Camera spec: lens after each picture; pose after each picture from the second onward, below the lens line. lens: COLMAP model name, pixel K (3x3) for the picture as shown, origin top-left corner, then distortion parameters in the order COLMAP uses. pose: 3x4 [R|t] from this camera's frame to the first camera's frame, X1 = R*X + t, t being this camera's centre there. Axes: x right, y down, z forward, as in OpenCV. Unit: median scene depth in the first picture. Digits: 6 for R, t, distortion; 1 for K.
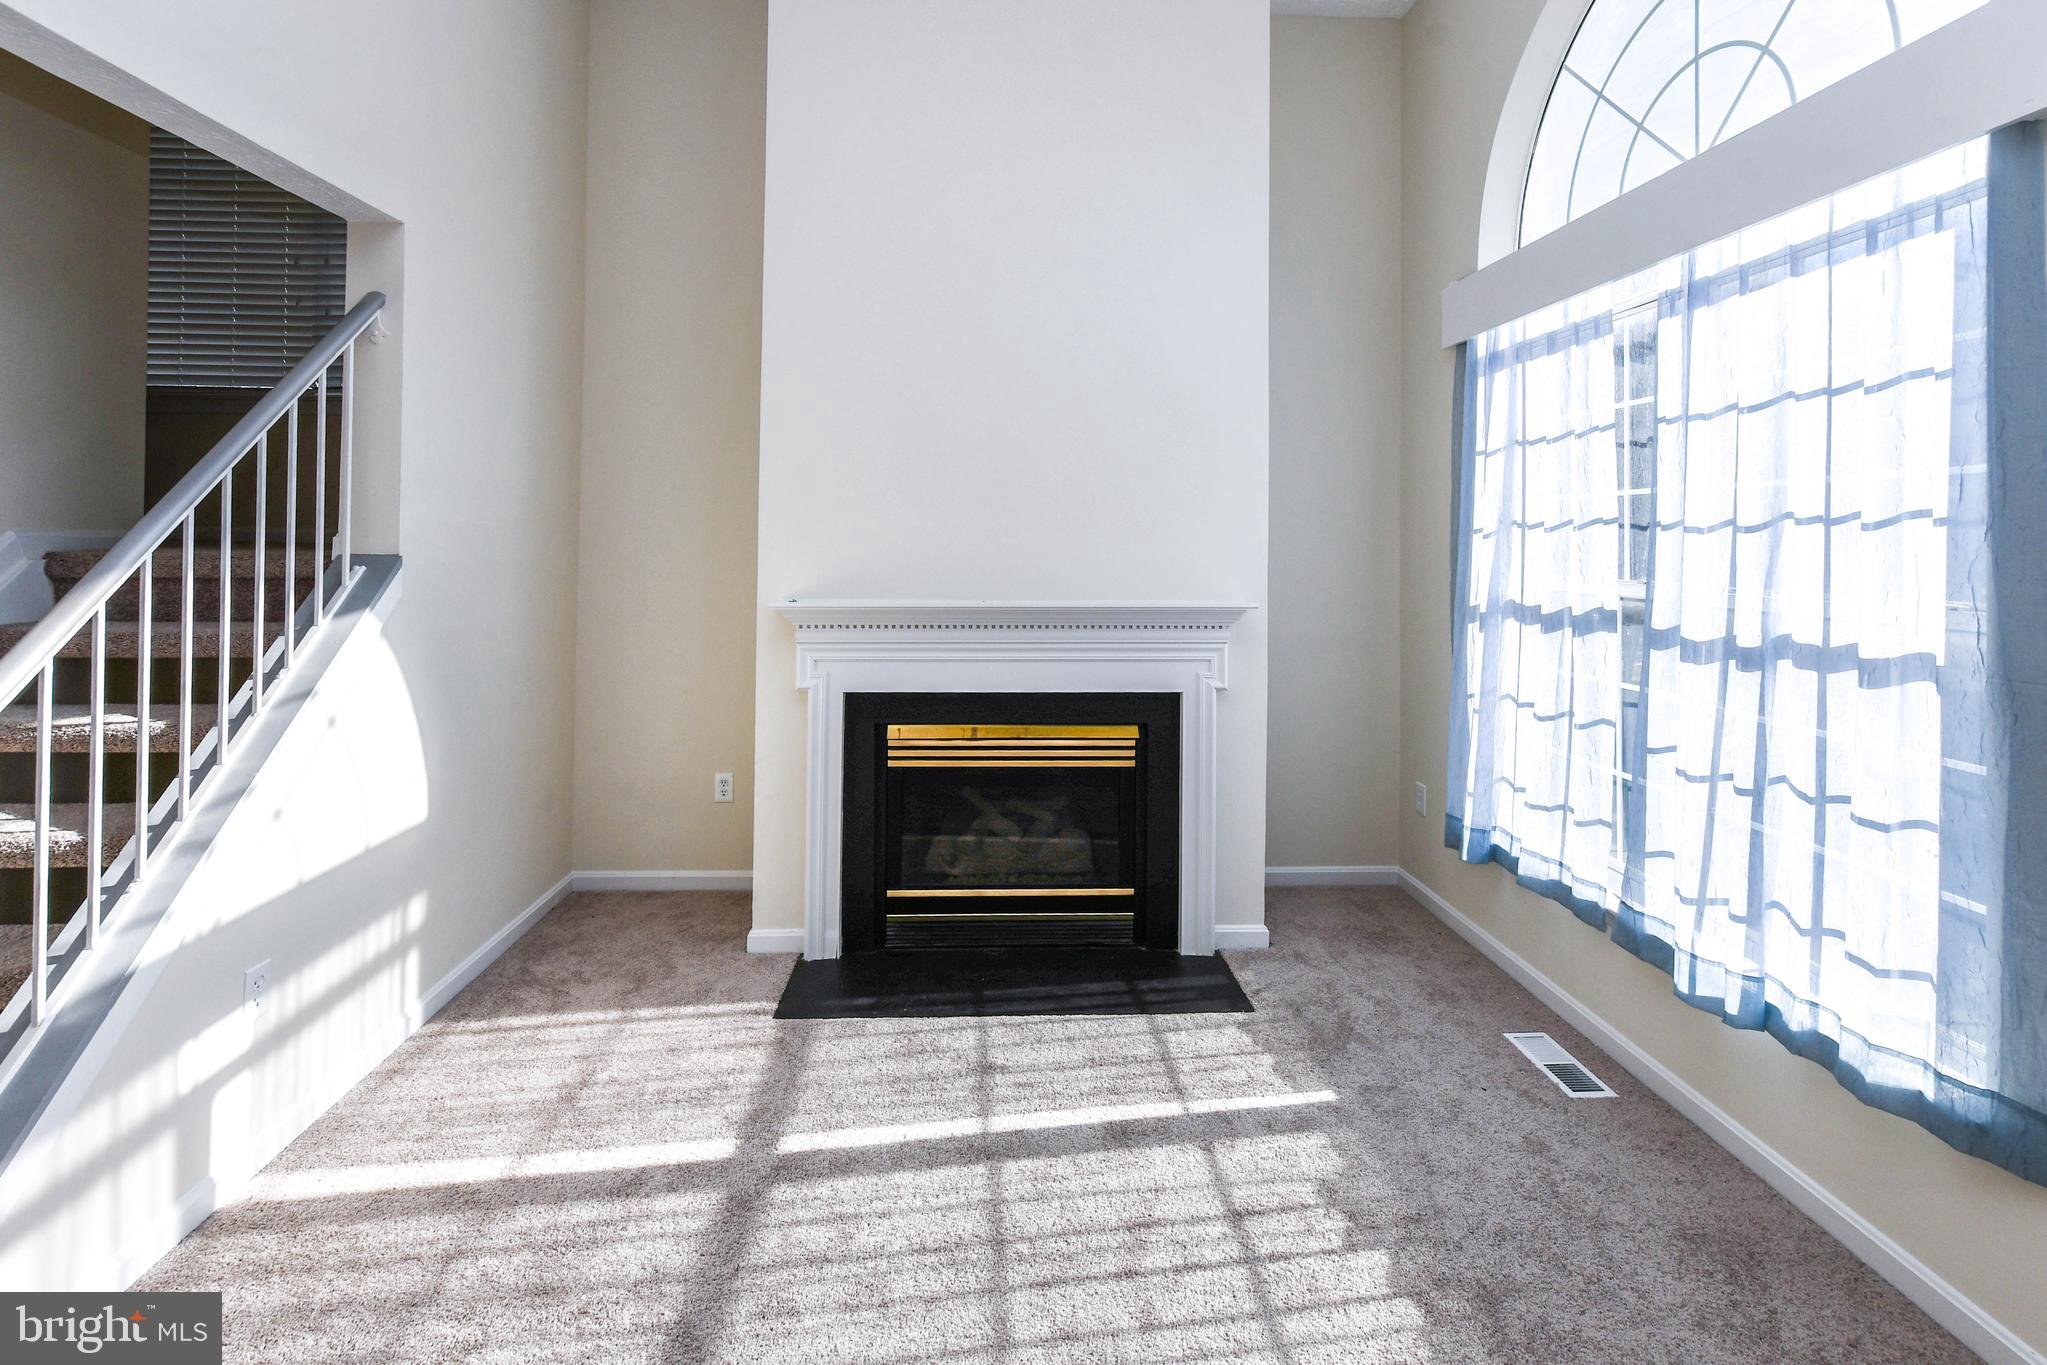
lens RADIAL K [[950.7, 0, 1022.7], [0, 950.7, 538.1], [0, 0, 1]] dist [-0.001550, -0.000324]
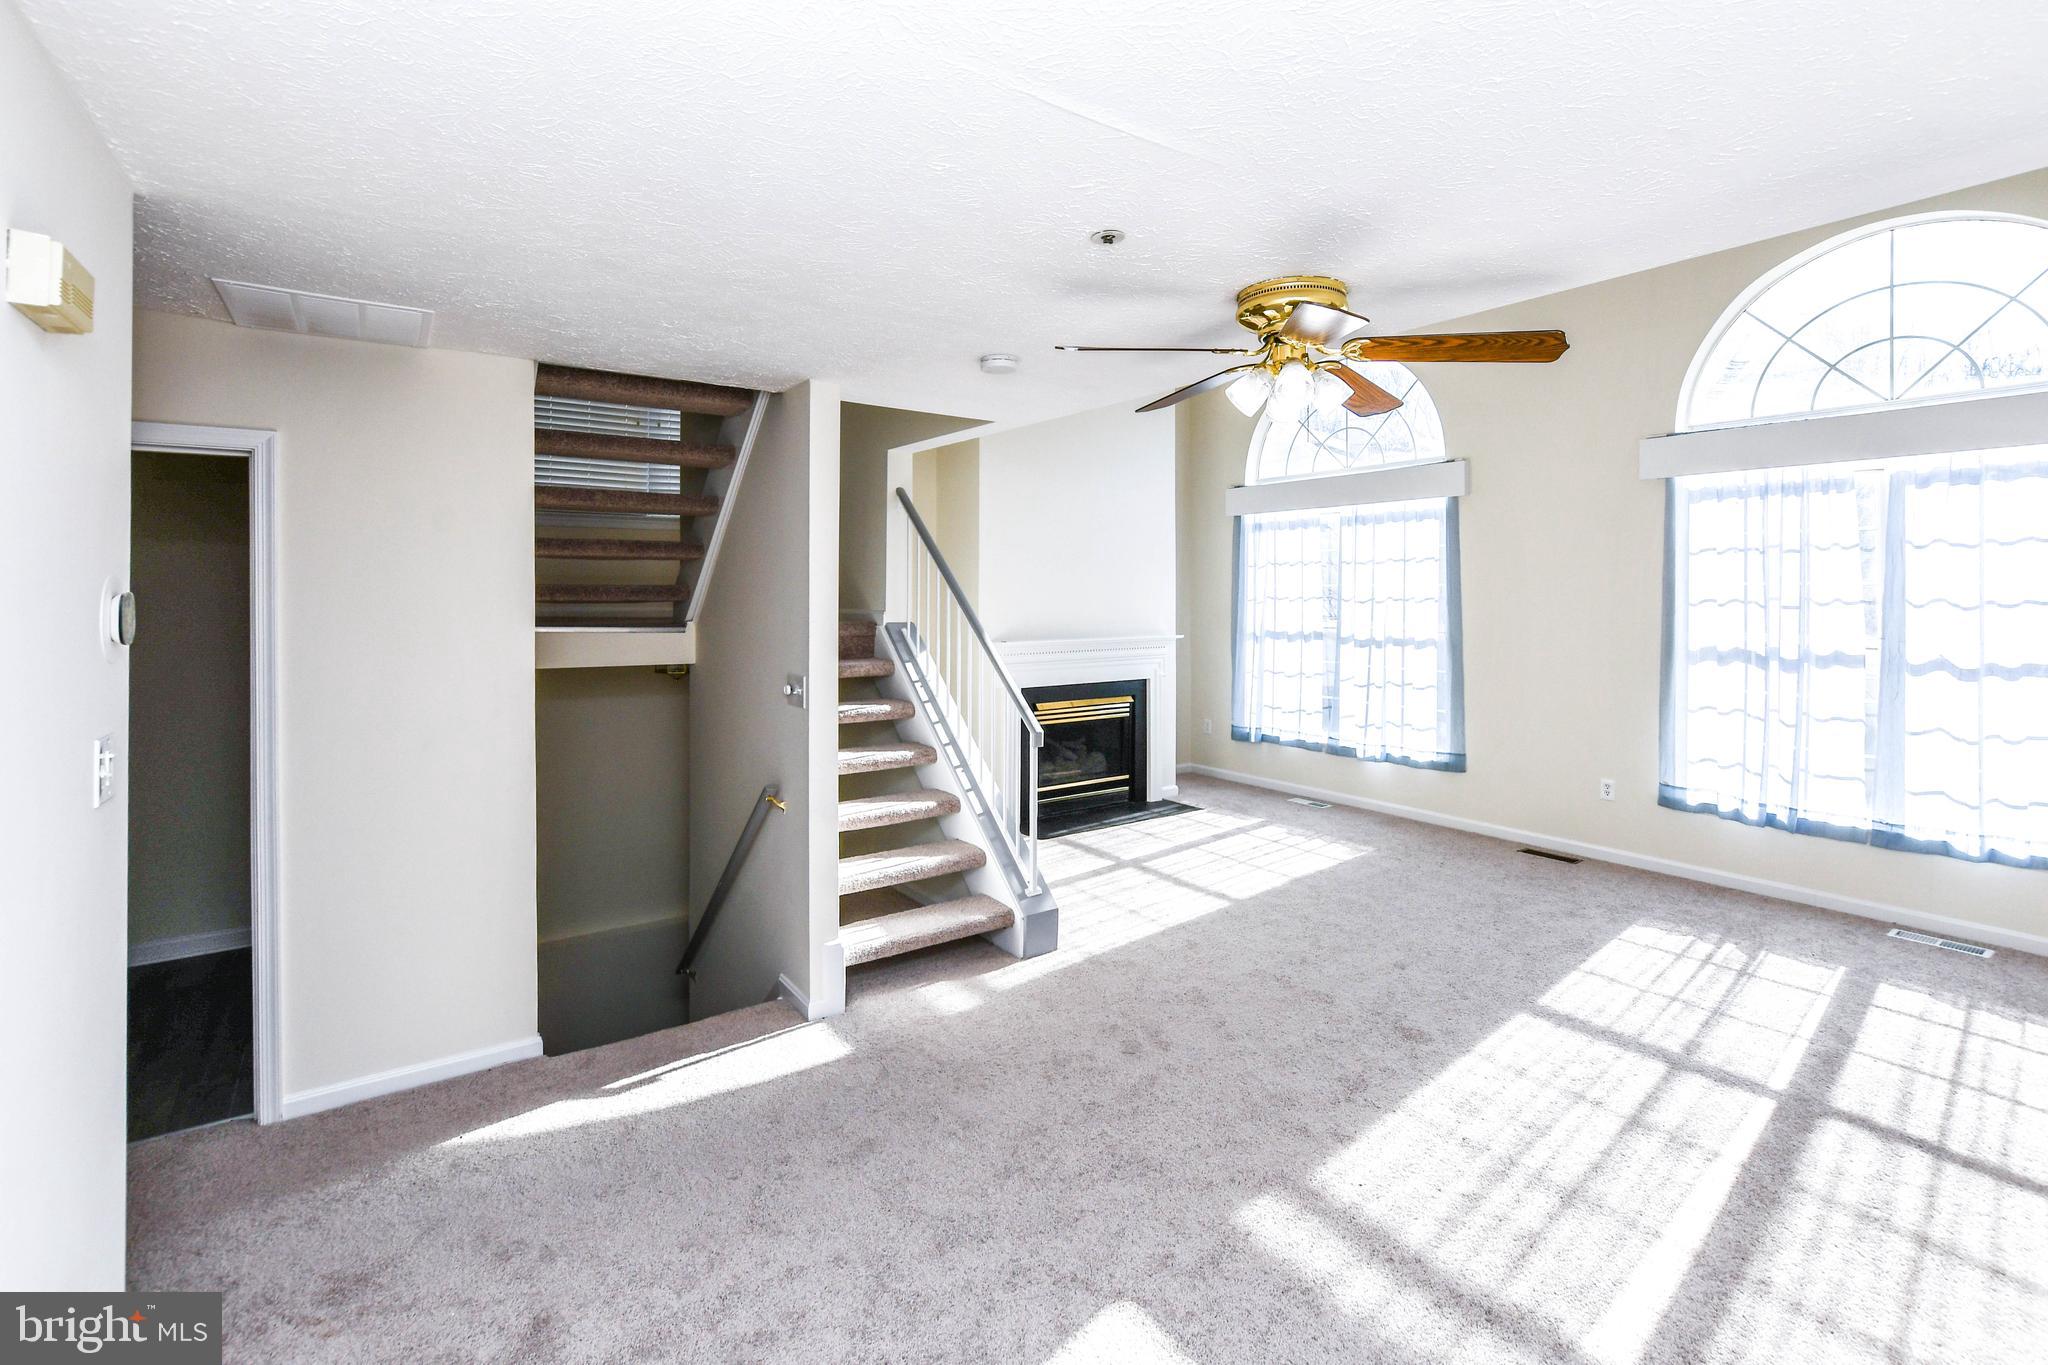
lens RADIAL K [[920.2, 0, 1015.7], [0, 920.2, 599.4], [0, 0, 1]] dist [-0.004315, -0.000322]
pose [[0.842947, -0.009594, 0.537911, -1.336974], [0.006804, 0.999951, 0.007173, -0.035479], [-0.537954, -0.002387, 0.842971, -0.640903]]
